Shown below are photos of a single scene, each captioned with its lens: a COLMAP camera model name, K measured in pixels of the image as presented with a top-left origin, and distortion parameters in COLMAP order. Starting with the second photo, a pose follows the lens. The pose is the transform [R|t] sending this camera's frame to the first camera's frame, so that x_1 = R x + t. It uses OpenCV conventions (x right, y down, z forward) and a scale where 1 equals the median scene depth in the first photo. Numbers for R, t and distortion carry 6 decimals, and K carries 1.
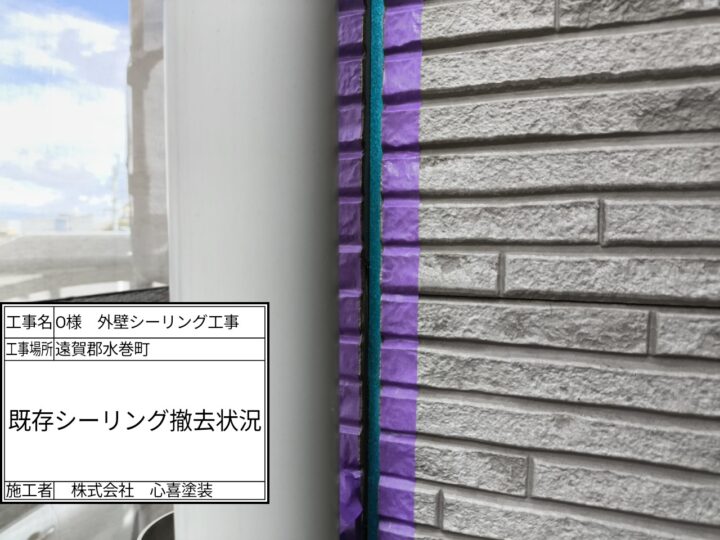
lens RADIAL K [[558.1, 0, 342.7], [0, 558.1, 269.4], [0, 0, 1]] dist [0.040123, -0.073638]
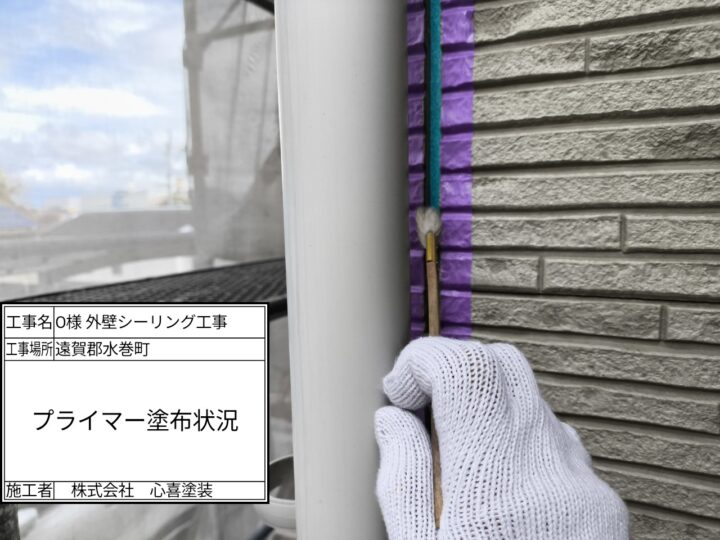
lens RADIAL K [[558.1, 0, 352.8], [0, 558.1, 274.6], [0, 0, 1]] dist [0.040123, -0.073638]
pose [[0.997372, -0.015194, -0.070835, -0.040977], [0.019754, 0.997747, 0.064120, -0.080999], [0.069701, -0.065350, 0.995425, -0.259093]]
